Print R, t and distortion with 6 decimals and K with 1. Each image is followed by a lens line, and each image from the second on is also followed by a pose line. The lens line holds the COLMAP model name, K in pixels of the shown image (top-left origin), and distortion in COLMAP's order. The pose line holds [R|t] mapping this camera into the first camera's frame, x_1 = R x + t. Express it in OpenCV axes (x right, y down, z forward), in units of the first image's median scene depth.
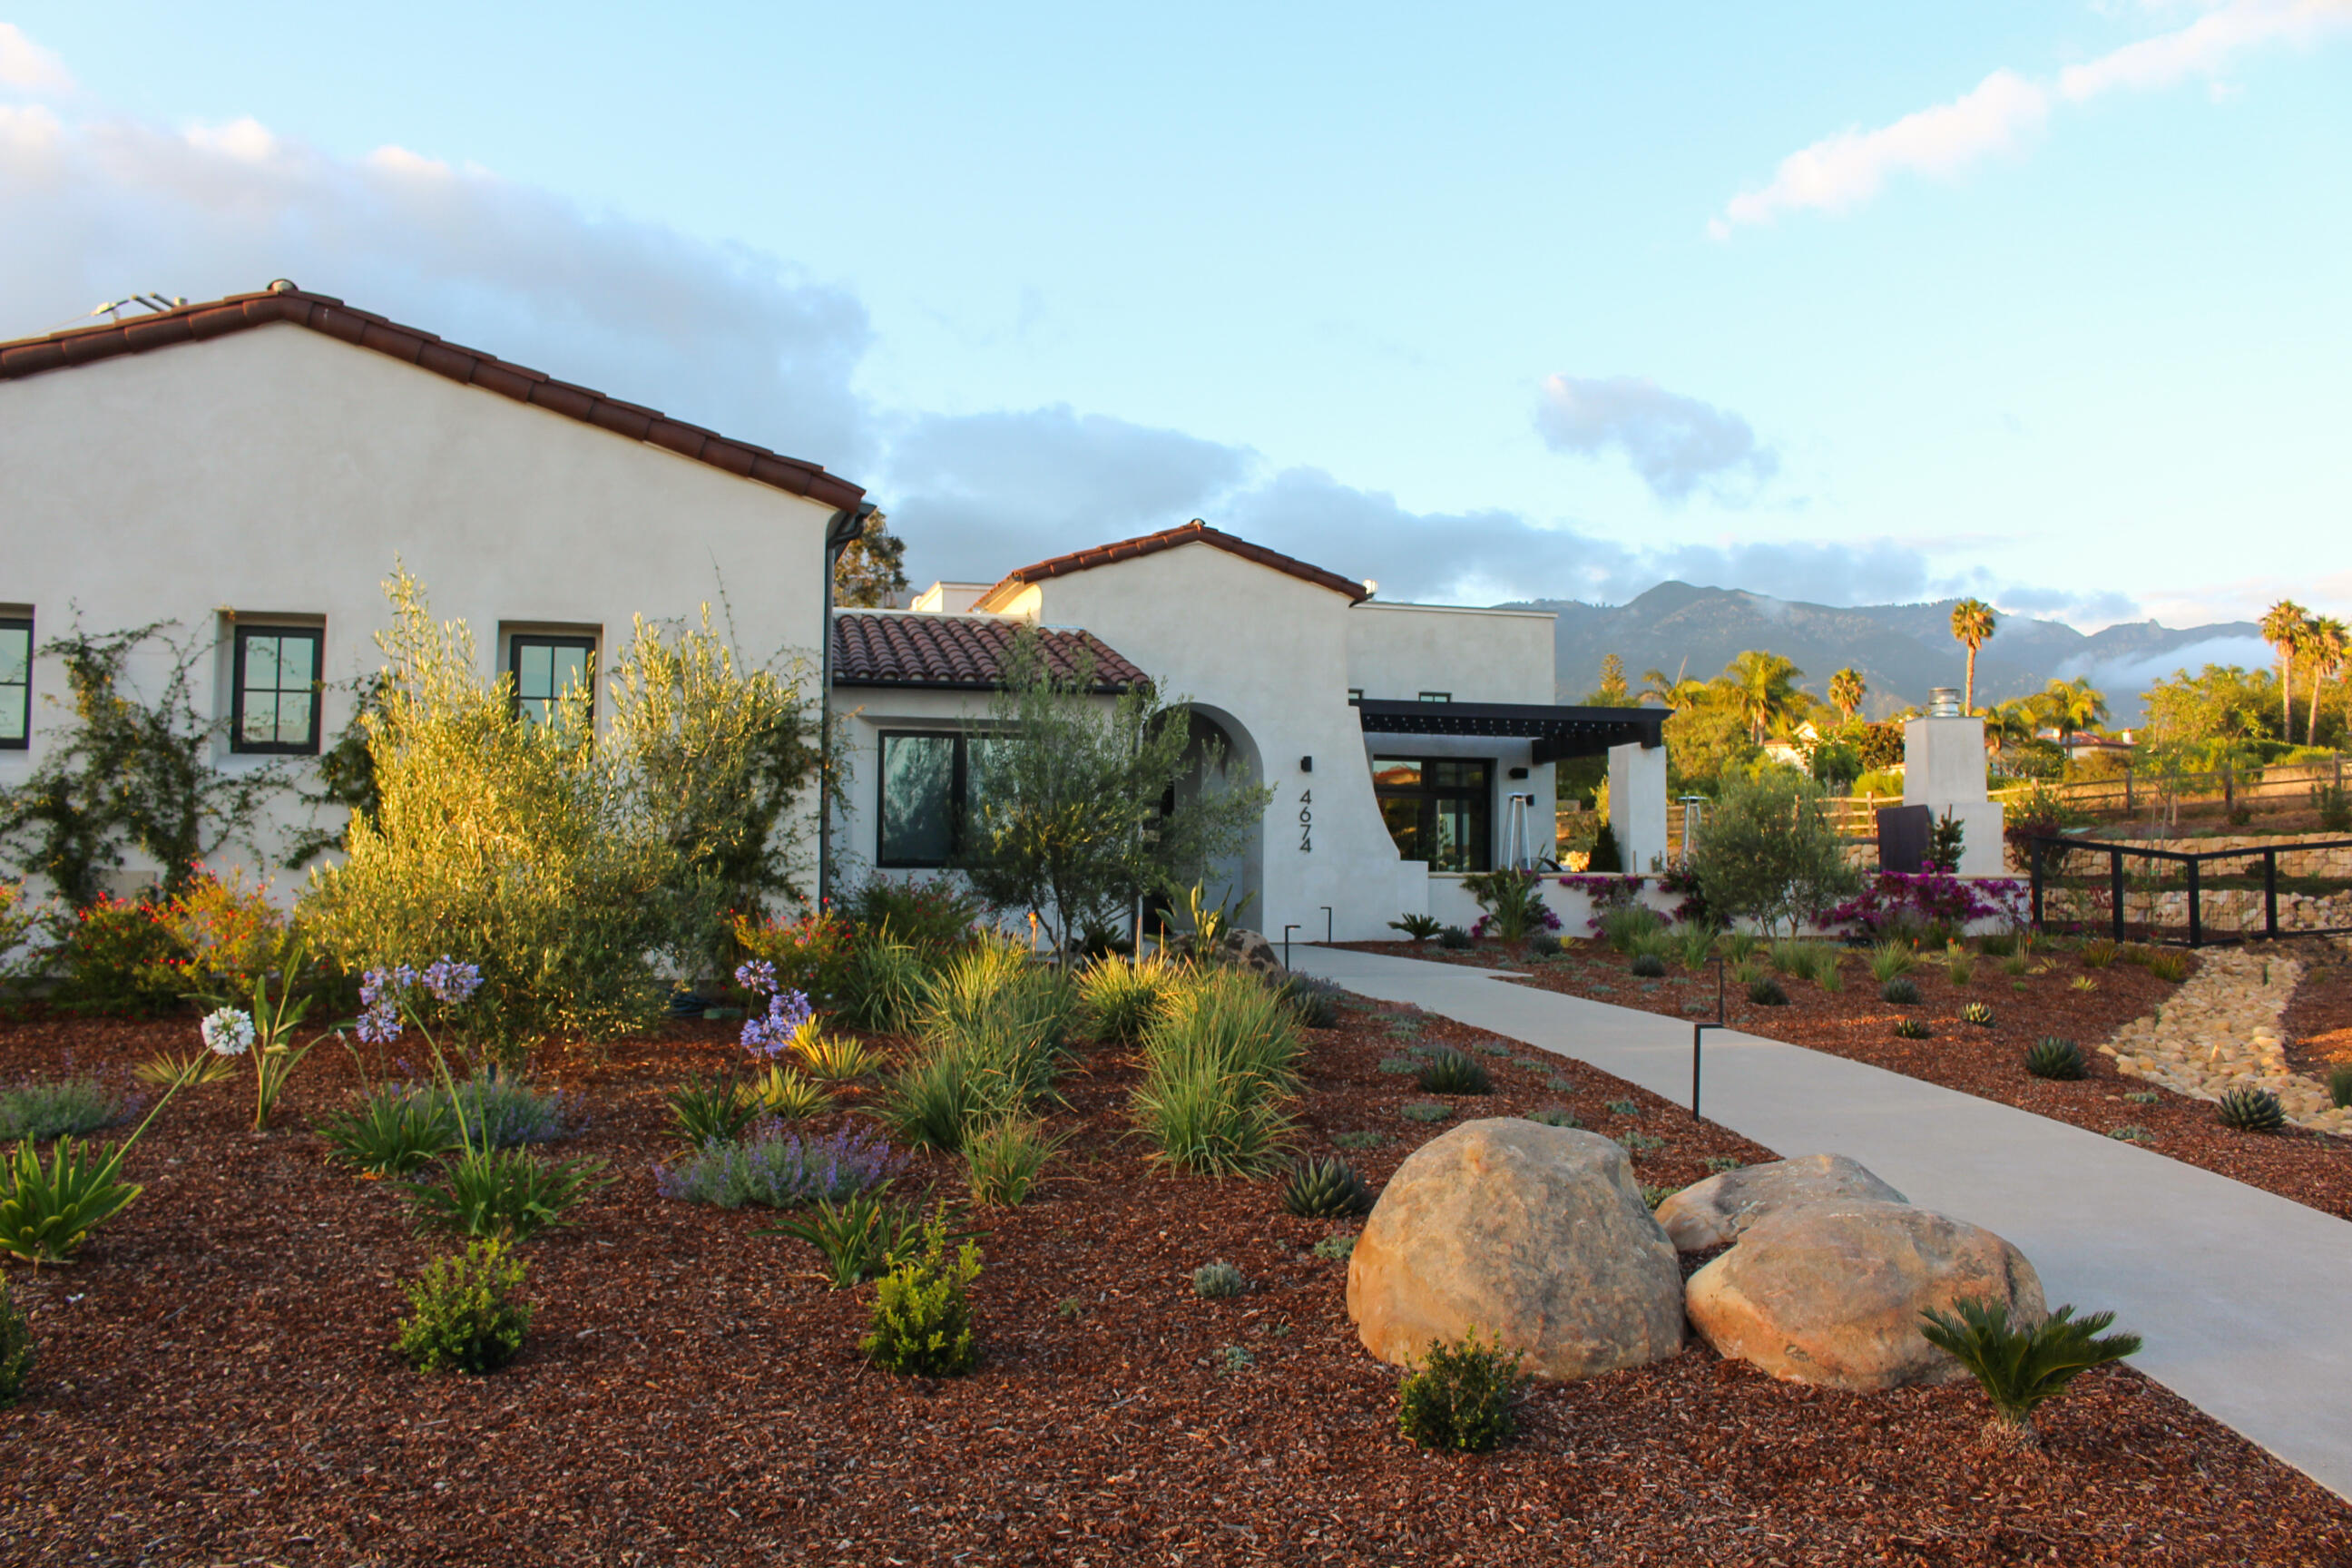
lens RADIAL K [[1972.3, 0, 1232.3], [0, 1972.3, 778.5], [0, 0, 1]] dist [-0.154979, 0.132719]
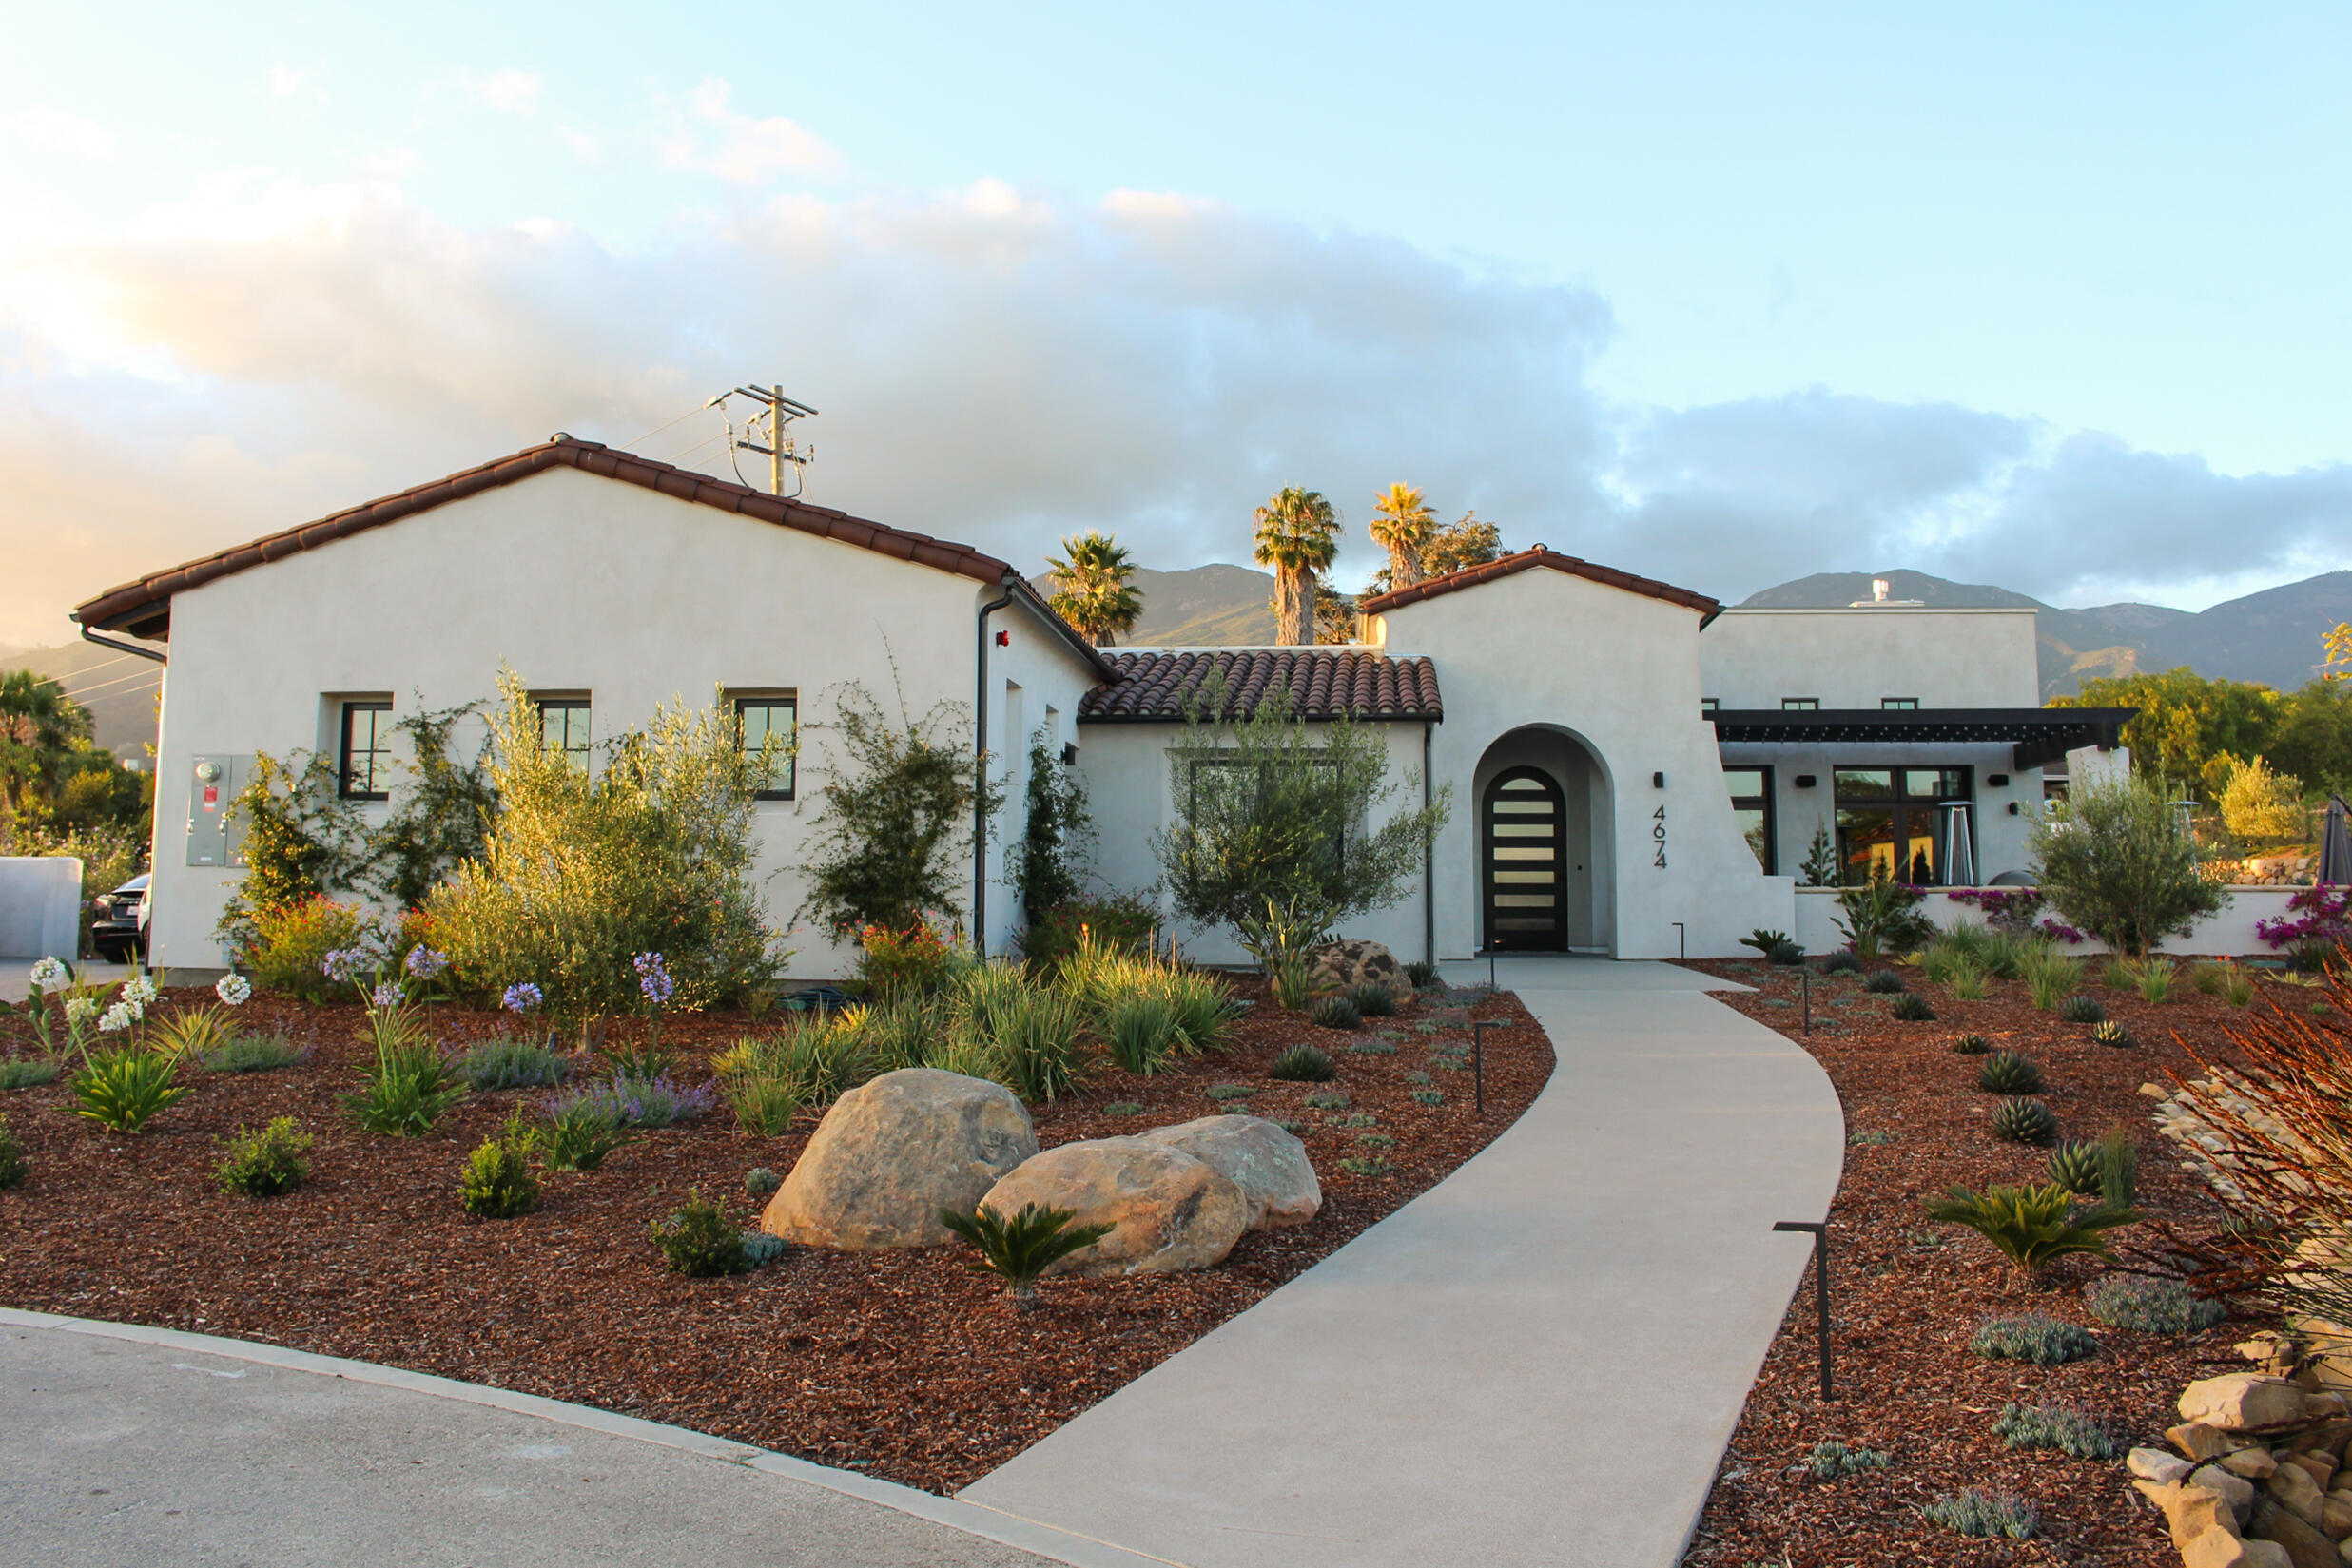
lens RADIAL K [[2063.8, 0, 1172.0], [0, 2063.8, 643.0], [0, 0, 1]] dist [-0.075181, 0.008357]
pose [[0.924160, -0.050840, -0.378609, 0.381333], [0.022404, 0.996612, -0.079138, 0.000242], [0.381349, 0.064653, 0.922167, -0.111586]]
